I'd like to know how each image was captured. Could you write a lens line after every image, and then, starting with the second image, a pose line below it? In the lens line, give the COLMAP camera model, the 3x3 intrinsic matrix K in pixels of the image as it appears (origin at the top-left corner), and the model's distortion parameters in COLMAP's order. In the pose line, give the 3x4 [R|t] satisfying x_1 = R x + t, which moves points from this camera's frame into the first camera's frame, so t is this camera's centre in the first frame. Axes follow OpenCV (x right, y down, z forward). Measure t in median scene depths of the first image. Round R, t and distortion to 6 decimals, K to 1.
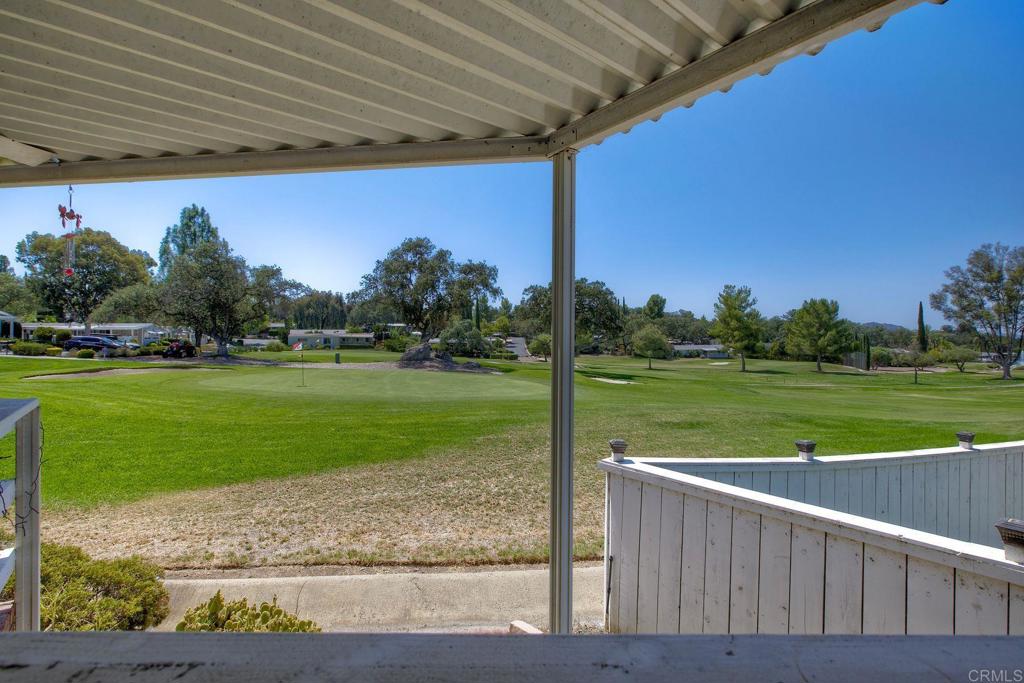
lens RADIAL K [[477.8, 0, 521.3], [0, 477.8, 340.1], [0, 0, 1]] dist [-0.001435, 0.000112]
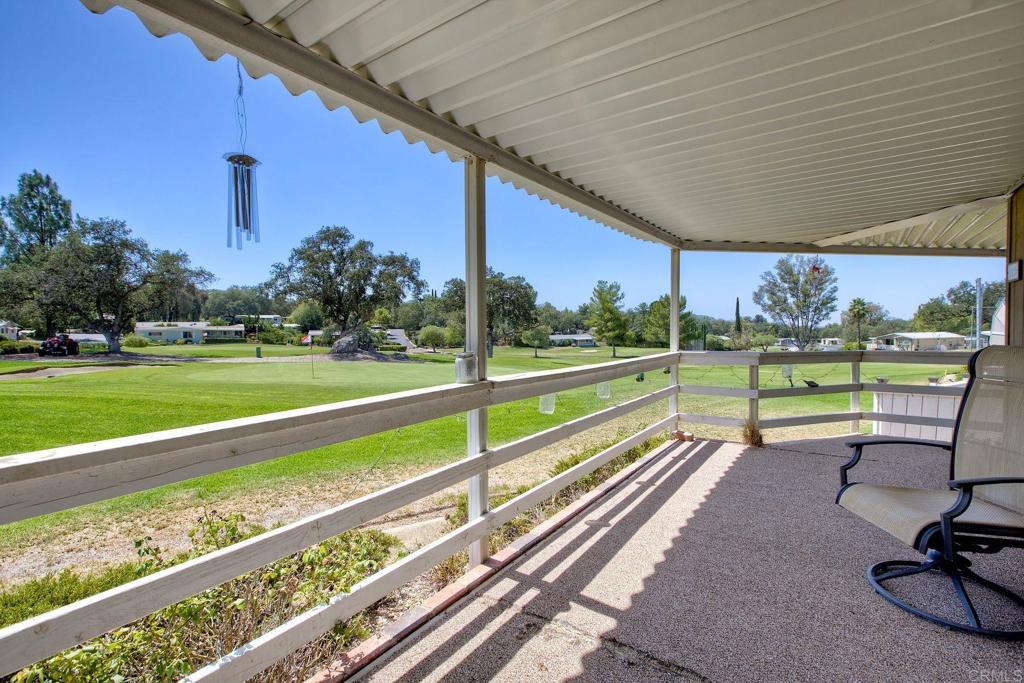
lens RADIAL K [[477.8, 0, 521.3], [0, 477.8, 340.1], [0, 0, 1]] dist [-0.001435, 0.000112]
pose [[0.956924, -0.014724, 0.289965, -0.100682], [0.009433, 0.999763, 0.019637, 0.000208], [-0.290185, -0.016056, 0.956836, -0.028639]]
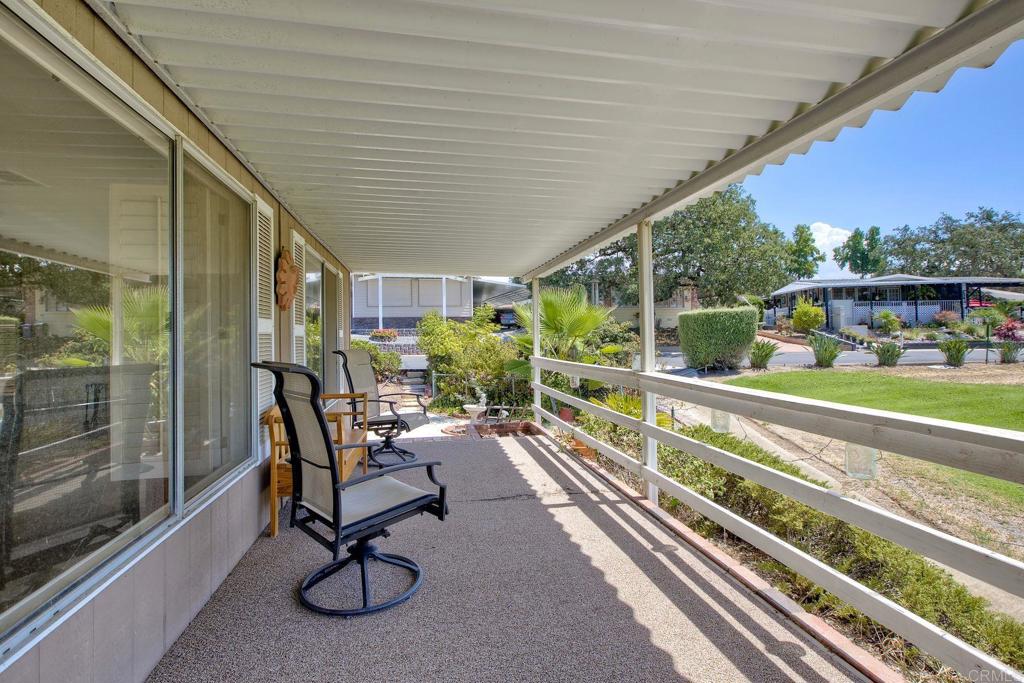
lens RADIAL K [[470.6, 0, 512.0], [0, 470.6, 341.5], [0, 0, 1]] dist [0.000400, 0.000103]
pose [[-0.475695, 0.005103, -0.879595, 2.869119], [0.002380, 0.999987, 0.004515, 0.007647], [0.879607, 0.000055, -0.475701, 2.307333]]
